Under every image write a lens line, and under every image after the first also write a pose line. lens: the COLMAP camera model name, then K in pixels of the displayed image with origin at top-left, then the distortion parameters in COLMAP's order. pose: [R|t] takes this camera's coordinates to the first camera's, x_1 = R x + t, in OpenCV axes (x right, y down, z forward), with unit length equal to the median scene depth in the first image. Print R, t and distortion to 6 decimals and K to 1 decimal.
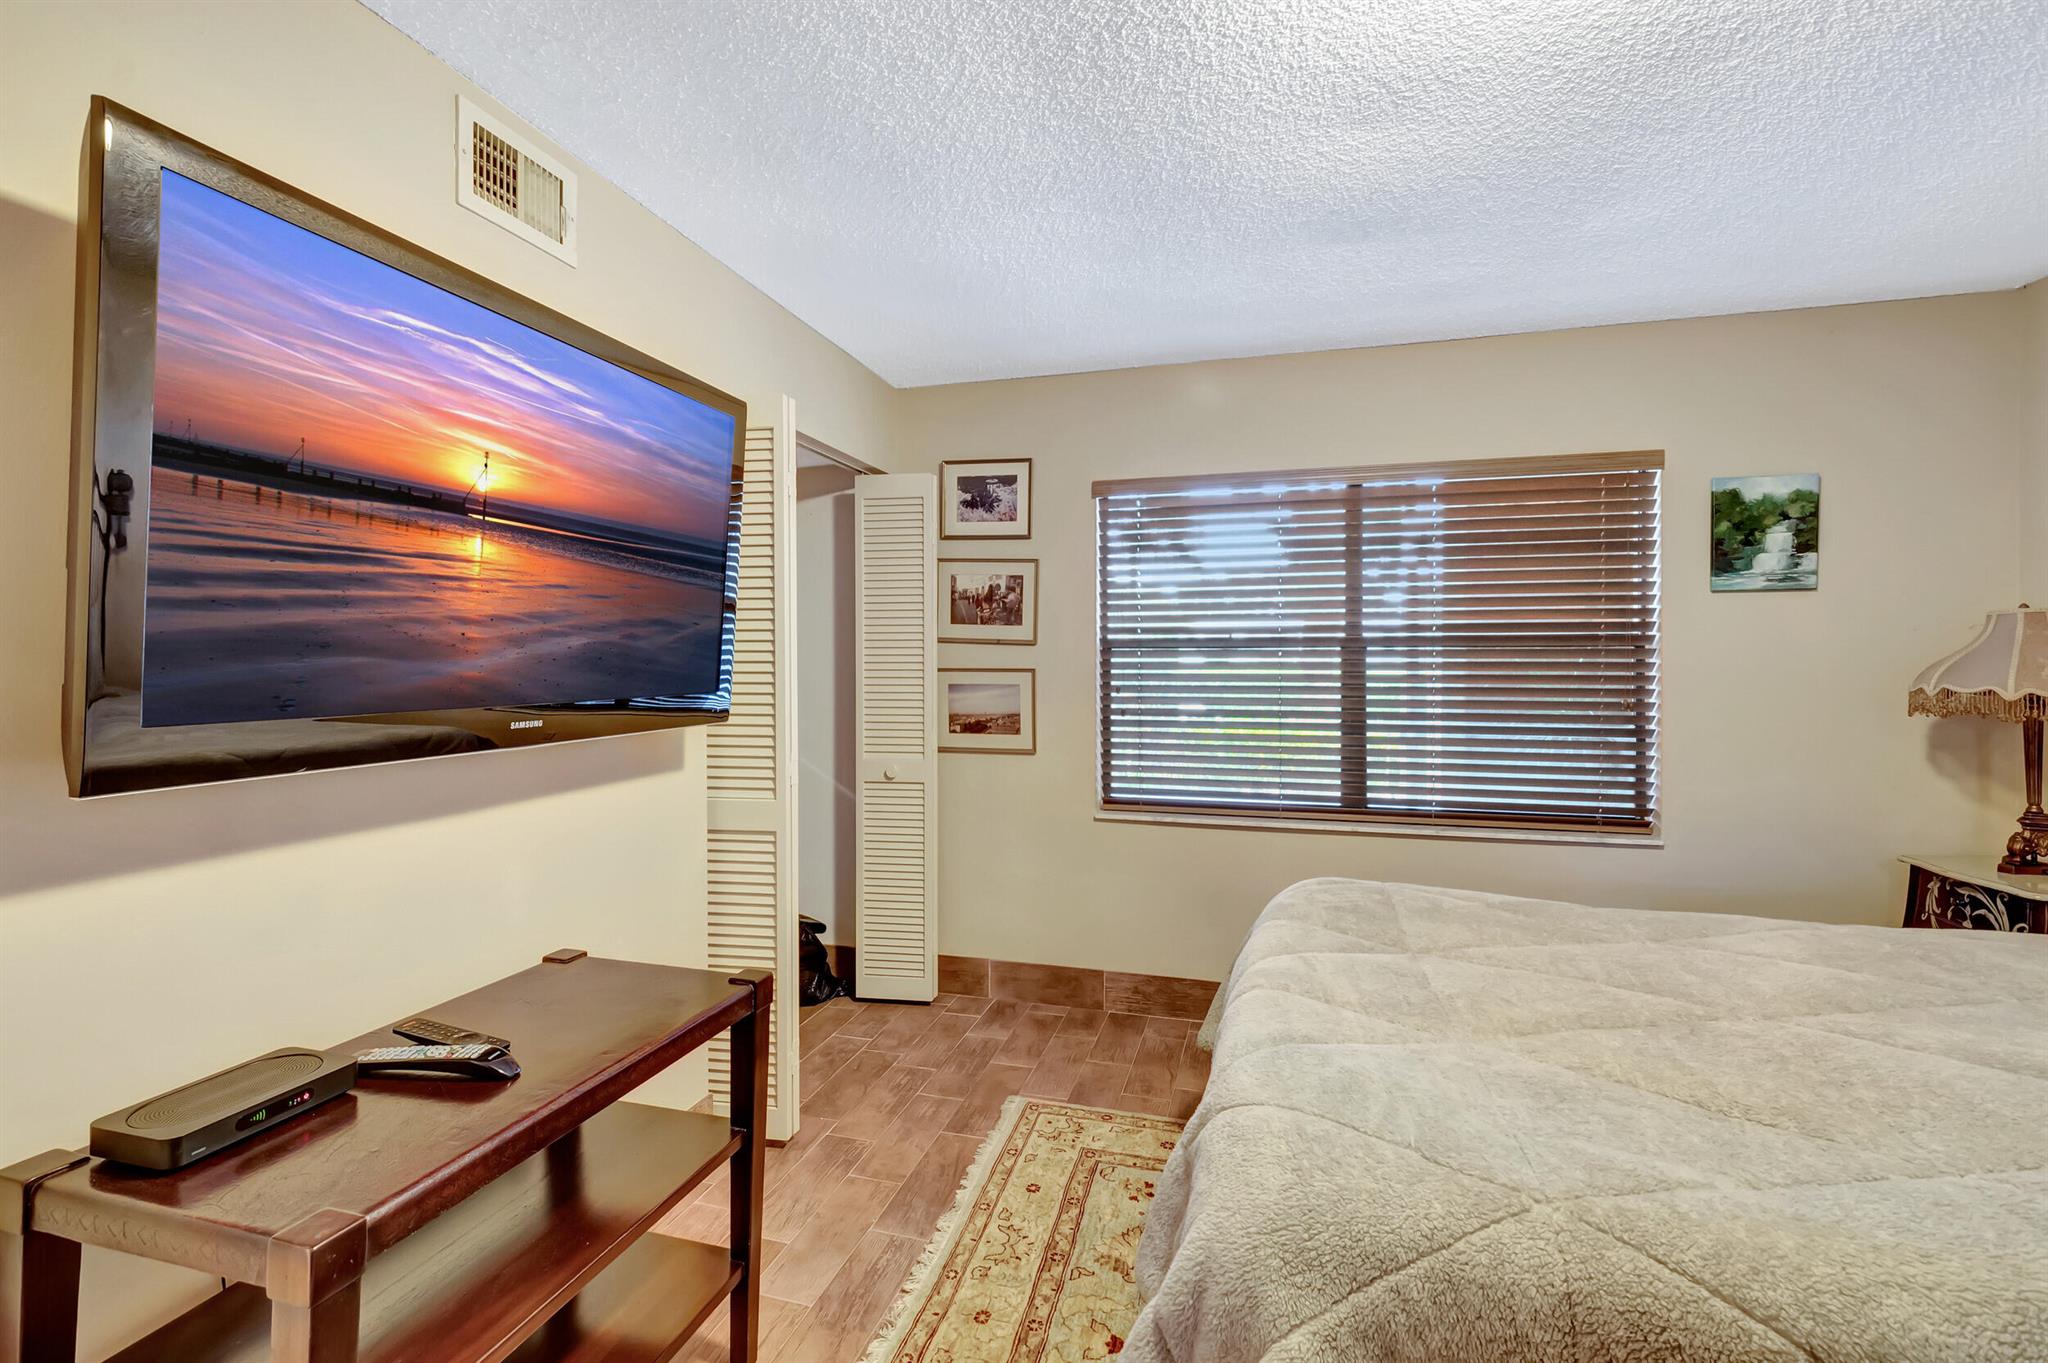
lens RADIAL K [[910.0, 0, 1024.9], [0, 910.0, 668.9], [0, 0, 1]] dist [0.001952, 0.000100]
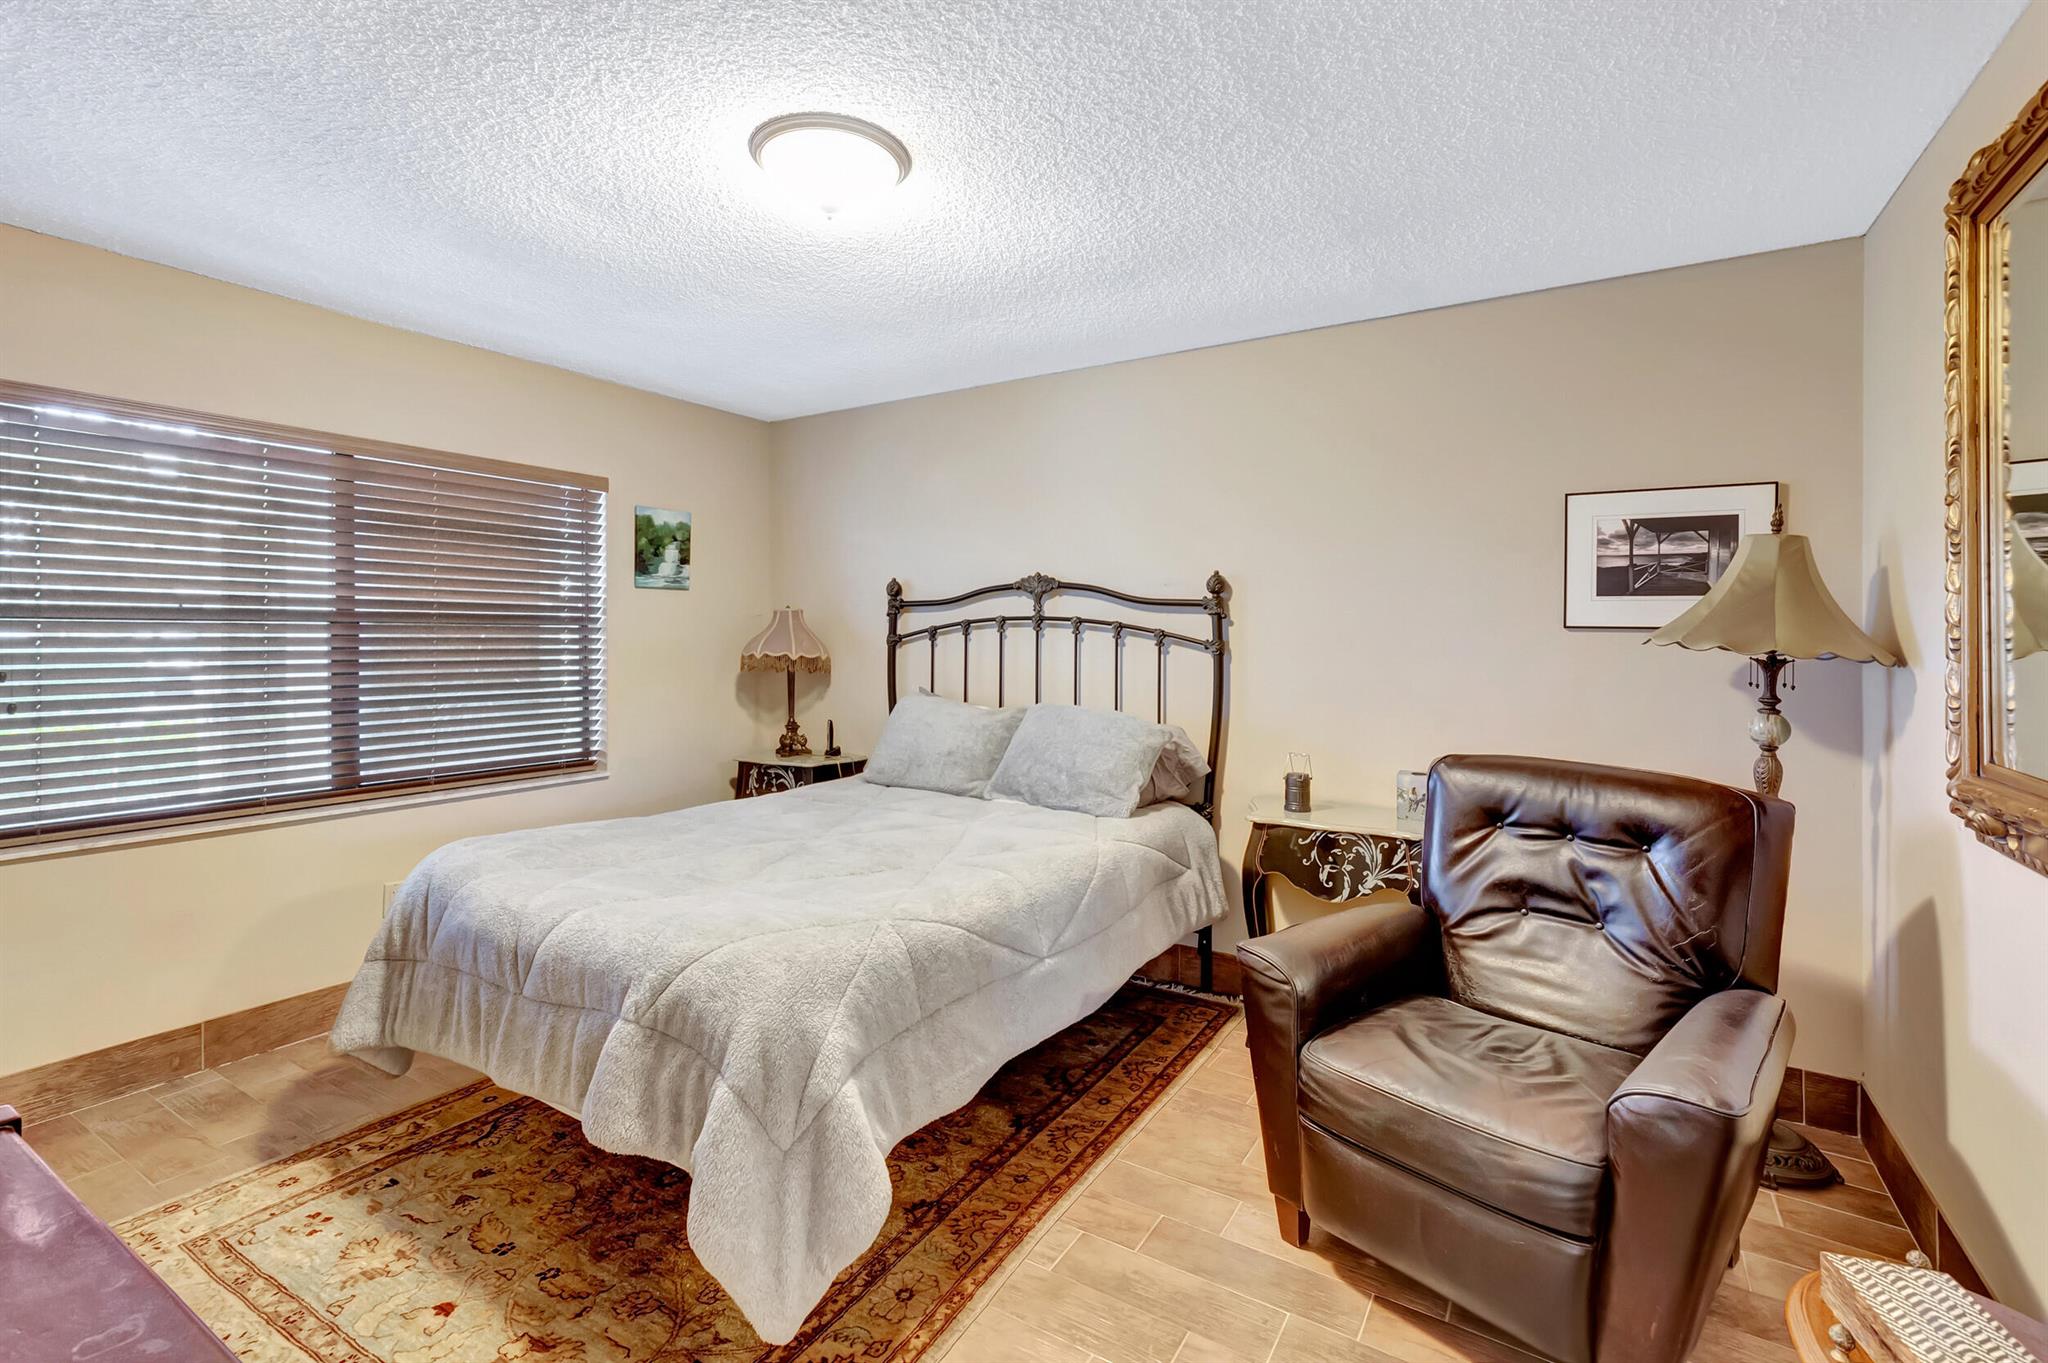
lens RADIAL K [[918.2, 0, 1008.3], [0, 918.2, 648.8], [0, 0, 1]] dist [-0.001609, -0.000582]
pose [[0.285089, -0.012577, 0.958419, -0.427999], [0.001002, 0.999917, 0.012823, -0.008502], [-0.958501, -0.002695, 0.285078, 0.060837]]
